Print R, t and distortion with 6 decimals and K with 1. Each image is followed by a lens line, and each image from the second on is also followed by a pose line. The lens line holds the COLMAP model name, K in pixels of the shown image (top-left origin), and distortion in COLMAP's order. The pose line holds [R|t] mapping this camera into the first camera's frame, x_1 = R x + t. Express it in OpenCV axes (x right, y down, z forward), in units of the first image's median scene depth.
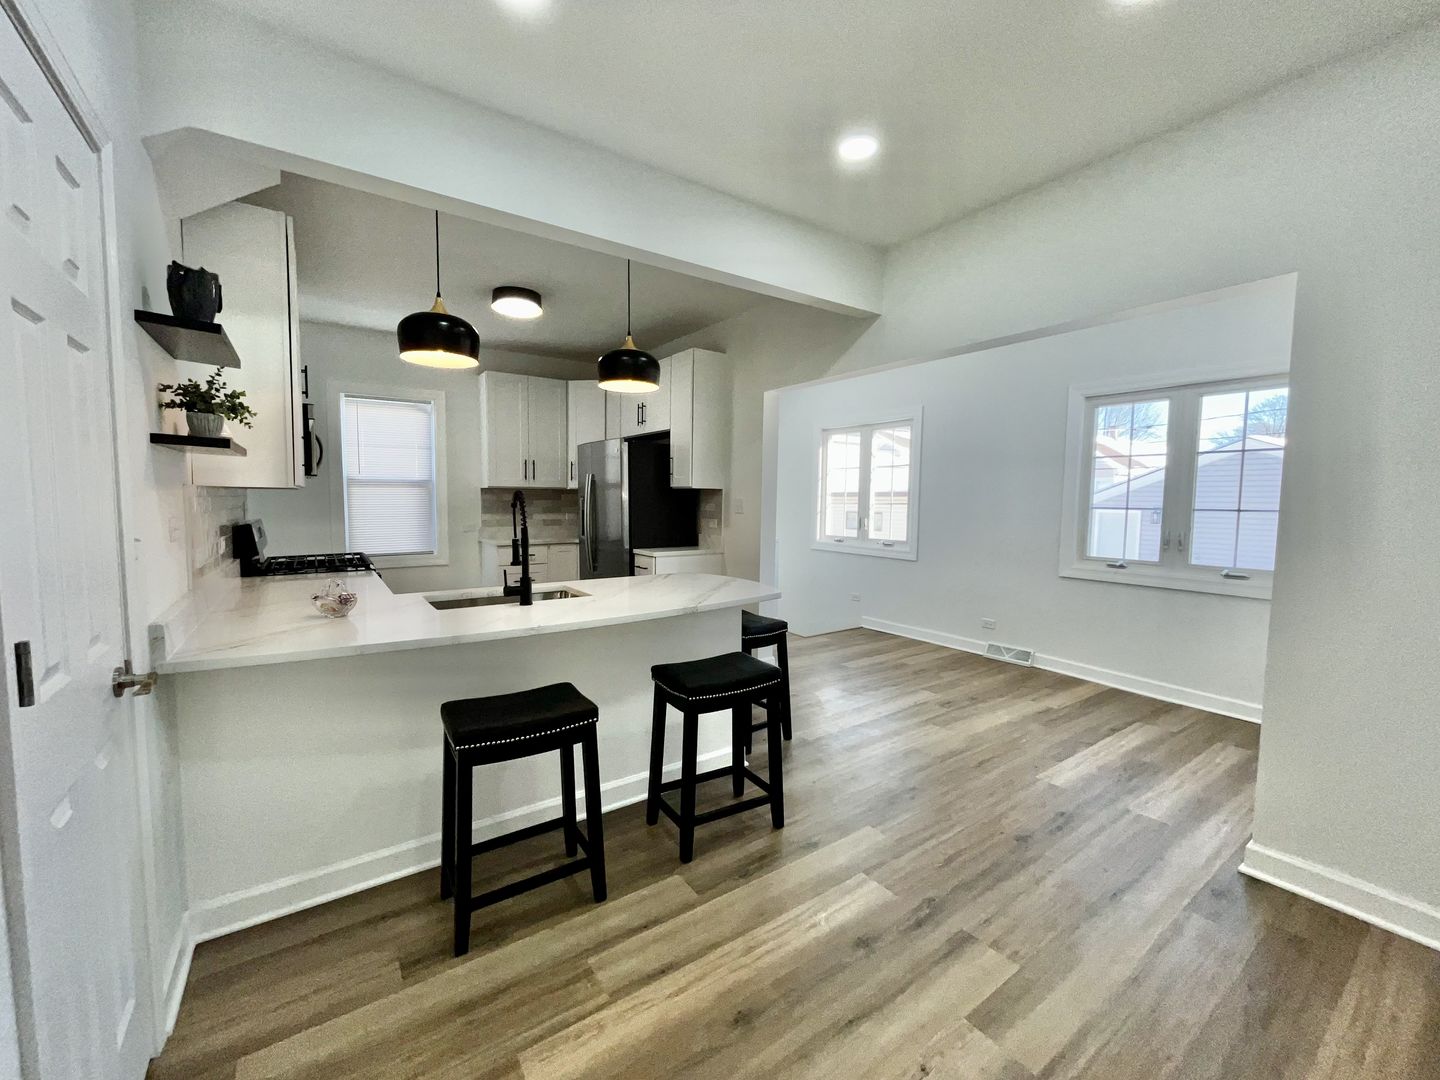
lens RADIAL K [[581.6, 0, 718.3], [0, 581.6, 539.4], [0, 0, 1]] dist [-0.003322, 0.000468]
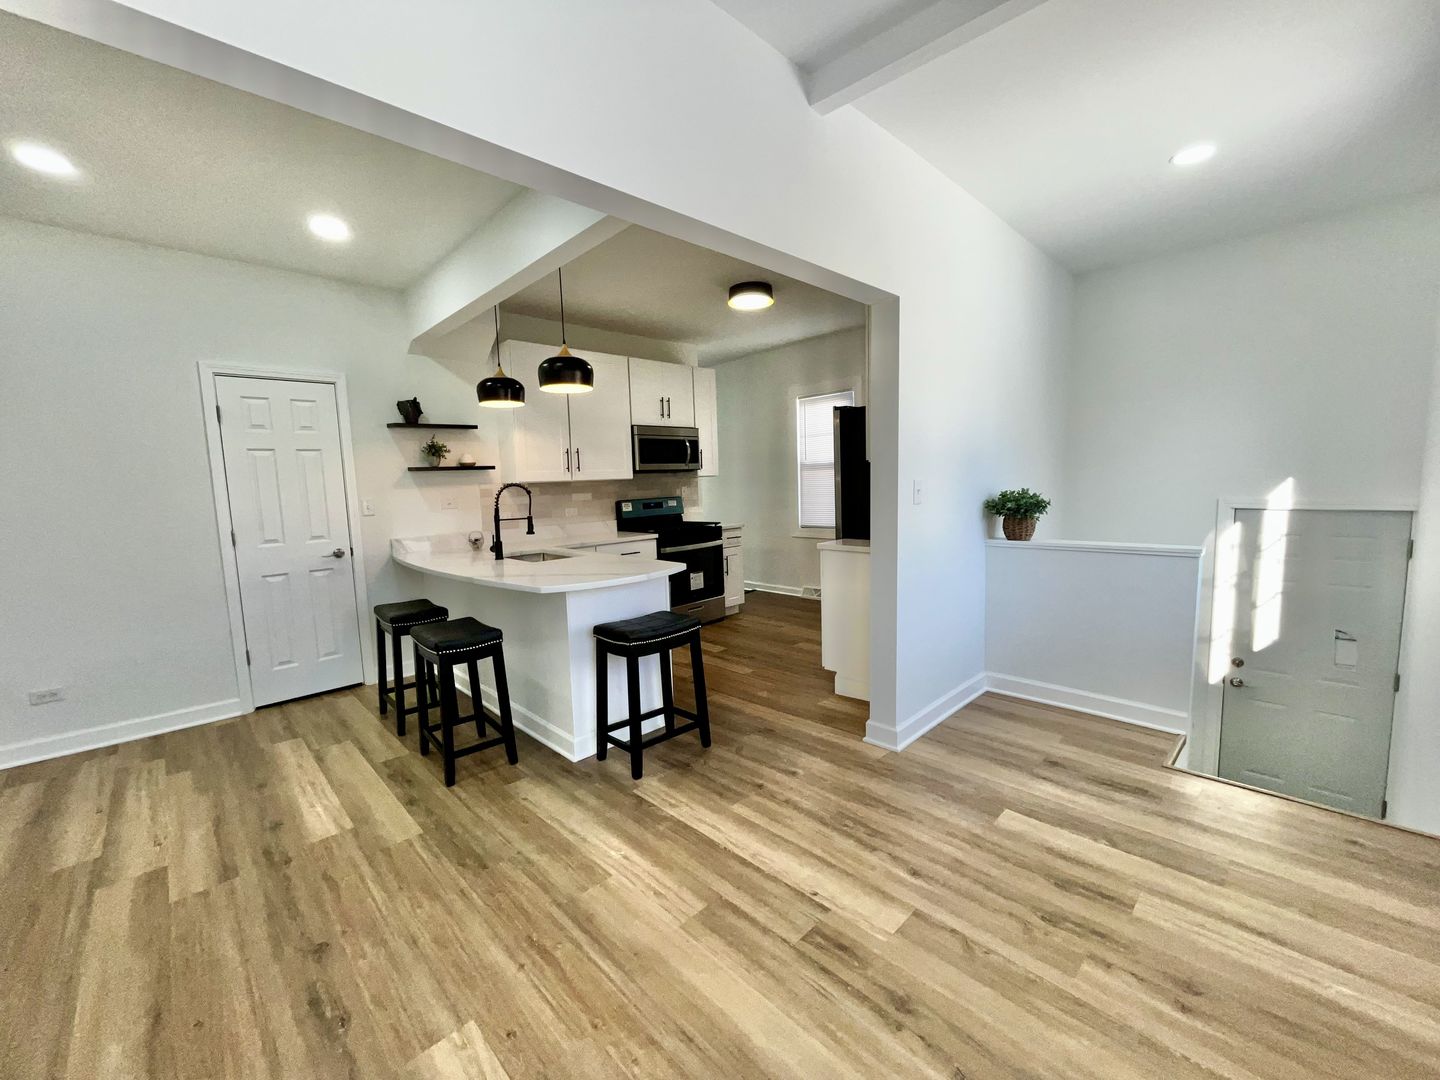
lens RADIAL K [[581.6, 0, 717.5], [0, 581.6, 538.4], [0, 0, 1]] dist [-0.003322, 0.000468]
pose [[0.153117, 0.086144, -0.984446, 1.490490], [-0.034508, 0.996052, 0.081792, -0.102365], [0.987605, 0.021447, 0.155485, 1.593075]]
